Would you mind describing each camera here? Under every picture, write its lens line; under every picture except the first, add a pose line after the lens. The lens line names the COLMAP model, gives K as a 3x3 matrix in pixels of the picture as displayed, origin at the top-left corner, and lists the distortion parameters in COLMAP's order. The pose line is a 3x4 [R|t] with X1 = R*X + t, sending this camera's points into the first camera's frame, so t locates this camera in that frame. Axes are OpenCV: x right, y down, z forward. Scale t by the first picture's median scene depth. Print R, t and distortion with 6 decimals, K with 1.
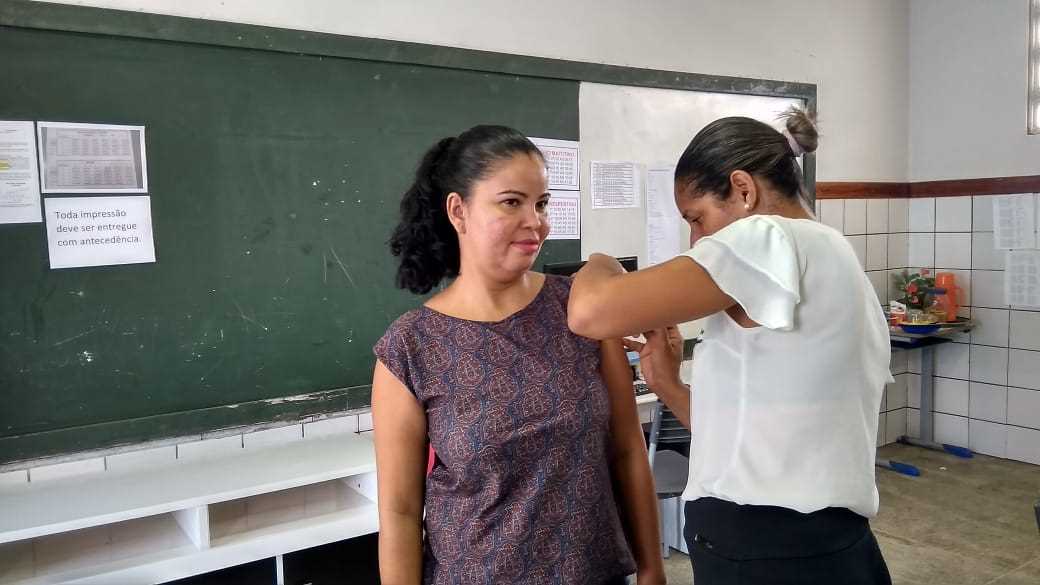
lens RADIAL K [[849.9, 0, 521.2], [0, 849.9, 287.1], [0, 0, 1]] dist [0.096874, -0.166844]
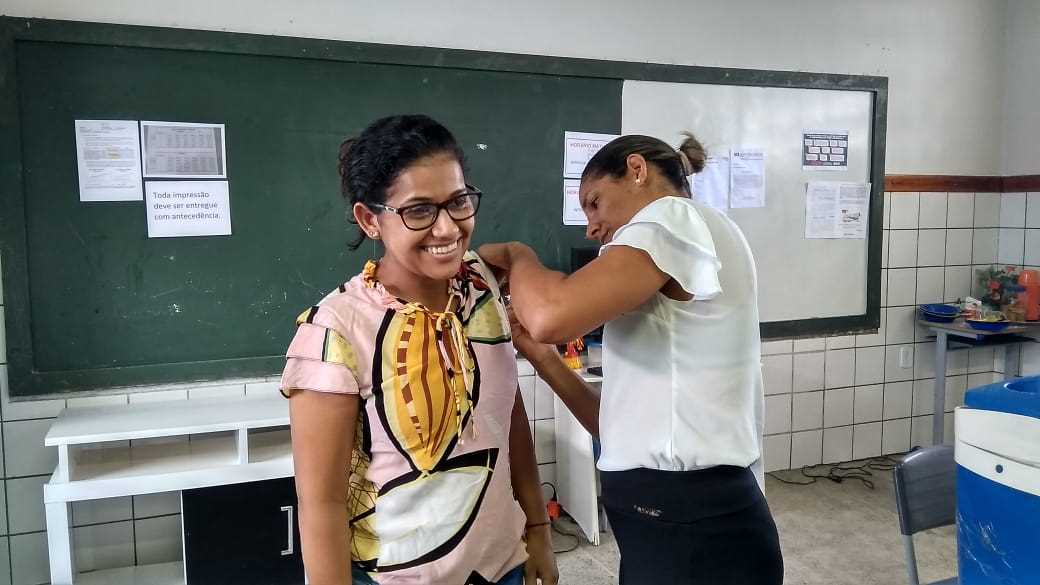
lens RADIAL K [[849.9, 0, 521.2], [0, 849.9, 287.1], [0, 0, 1]] dist [0.096874, -0.166844]
pose [[0.978341, 0.037490, -0.203575, 0.197669], [-0.034742, 0.999251, 0.017059, 0.008840], [0.204062, -0.009617, 0.978911, -0.100427]]
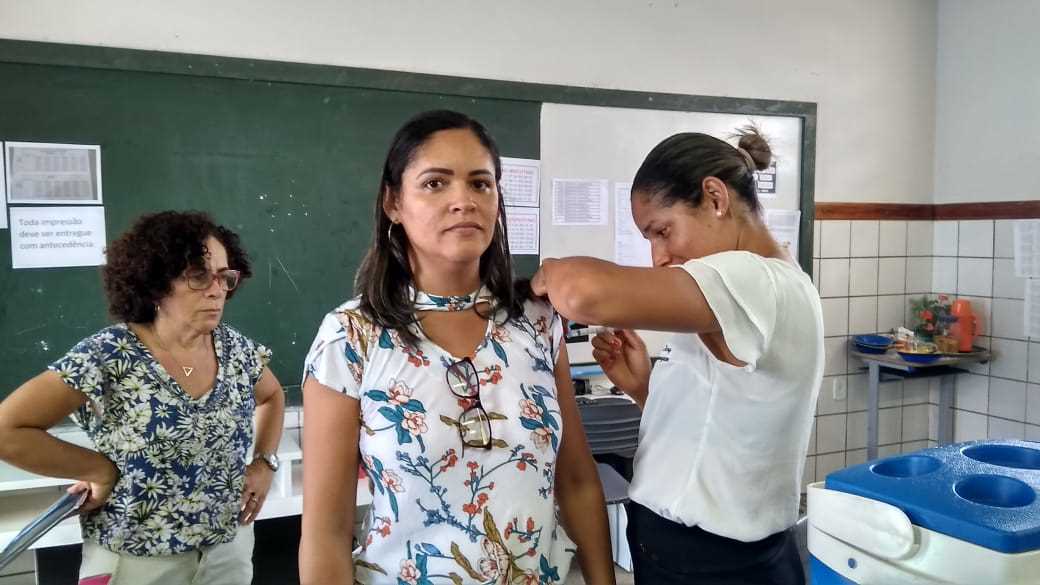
lens RADIAL K [[855.2, 0, 520.0], [0, 855.2, 292.5], [0, 0, 1]] dist [0.099685, -0.183121]
pose [[0.986498, 0.031904, -0.160639, 0.249458], [-0.033459, 0.999416, -0.006982, -0.002711], [0.160322, 0.012263, 0.986989, -0.032382]]
